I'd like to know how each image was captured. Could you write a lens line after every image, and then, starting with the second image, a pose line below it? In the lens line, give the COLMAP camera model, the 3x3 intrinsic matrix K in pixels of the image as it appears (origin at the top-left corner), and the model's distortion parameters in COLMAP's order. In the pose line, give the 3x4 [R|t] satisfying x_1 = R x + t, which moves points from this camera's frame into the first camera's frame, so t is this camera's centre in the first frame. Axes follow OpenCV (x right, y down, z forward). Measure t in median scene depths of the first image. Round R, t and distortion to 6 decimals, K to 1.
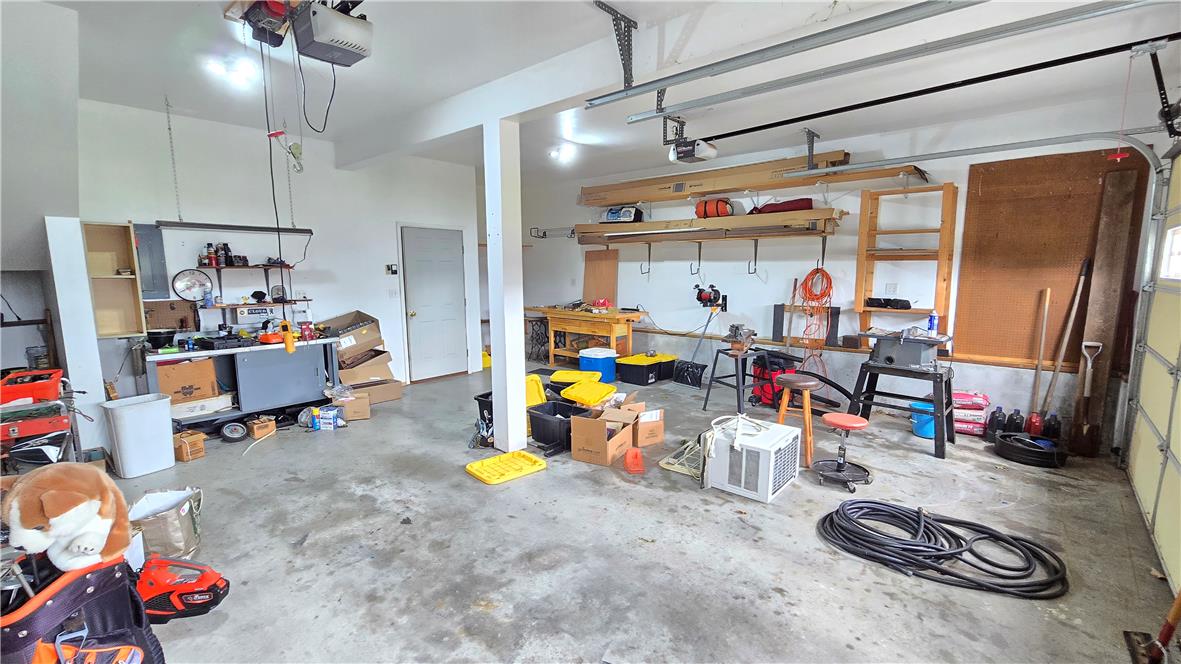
lens RADIAL K [[484.6, 0, 593.7], [0, 484.6, 342.4], [0, 0, 1]] dist [0.000088, -0.000352]
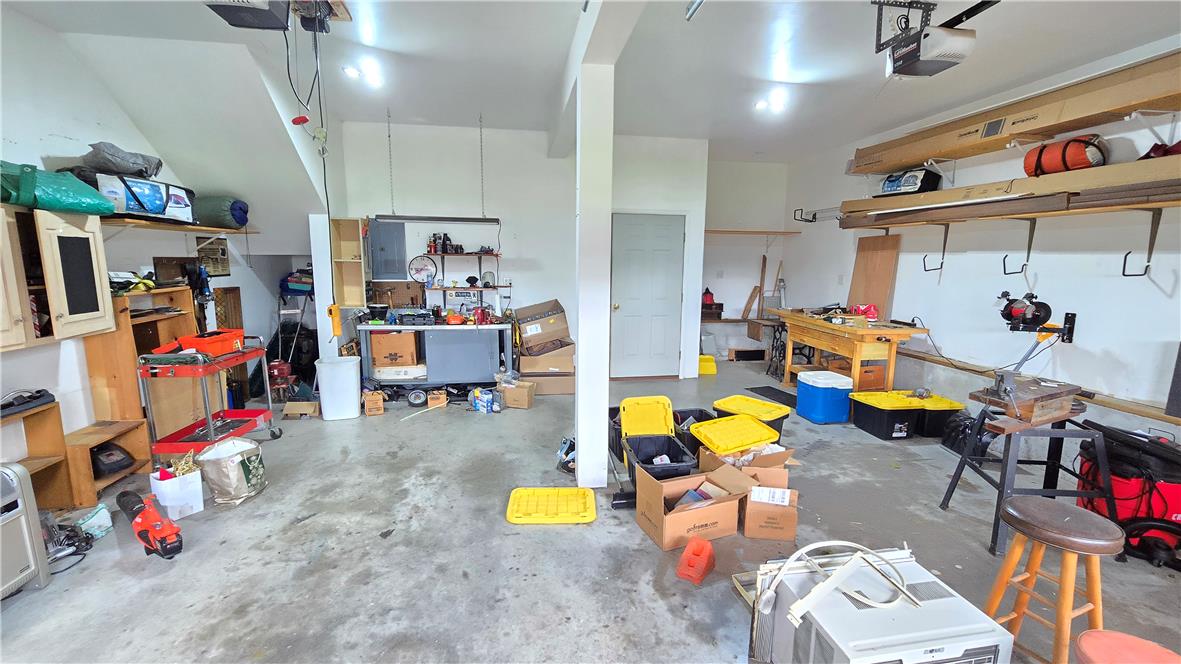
lens RADIAL K [[500.8, 0, 594.5], [0, 500.8, 342.7], [0, 0, 1]] dist [-0.001304, -0.000271]
pose [[0.782492, 0.115431, -0.611867, 0.229248], [-0.108197, 0.992924, 0.048950, -0.037789], [0.613188, 0.027899, 0.789444, 0.248460]]
